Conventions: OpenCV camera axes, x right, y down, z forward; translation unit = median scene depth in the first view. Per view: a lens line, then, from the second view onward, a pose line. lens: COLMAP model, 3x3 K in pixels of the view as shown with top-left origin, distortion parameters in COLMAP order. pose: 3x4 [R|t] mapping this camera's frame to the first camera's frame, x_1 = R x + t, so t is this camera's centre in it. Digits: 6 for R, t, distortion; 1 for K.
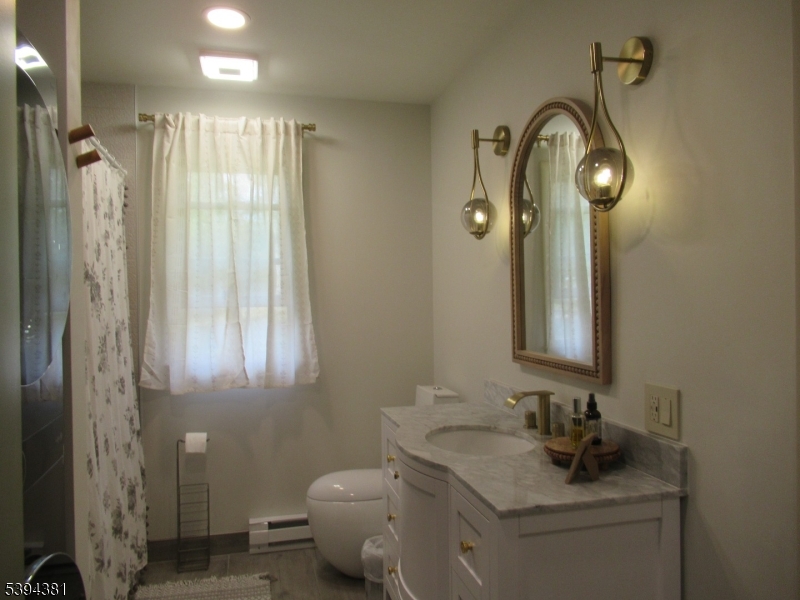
lens RADIAL K [[590.0, 0, 401.6], [0, 590.0, 296.2], [0, 0, 1]] dist [-0.015938, -0.005535]
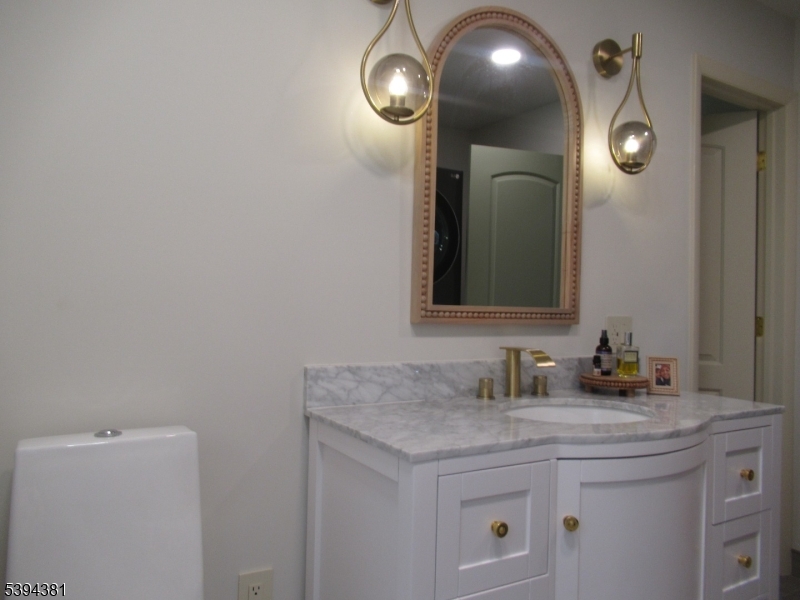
lens RADIAL K [[590.0, 0, 401.6], [0, 590.0, 296.2], [0, 0, 1]] dist [-0.015938, -0.005535]
pose [[-0.260063, 0.003980, 0.965583, -0.661030], [-0.027291, 0.999562, -0.011471, 0.124061], [-0.965206, -0.029335, -0.259840, 1.686921]]
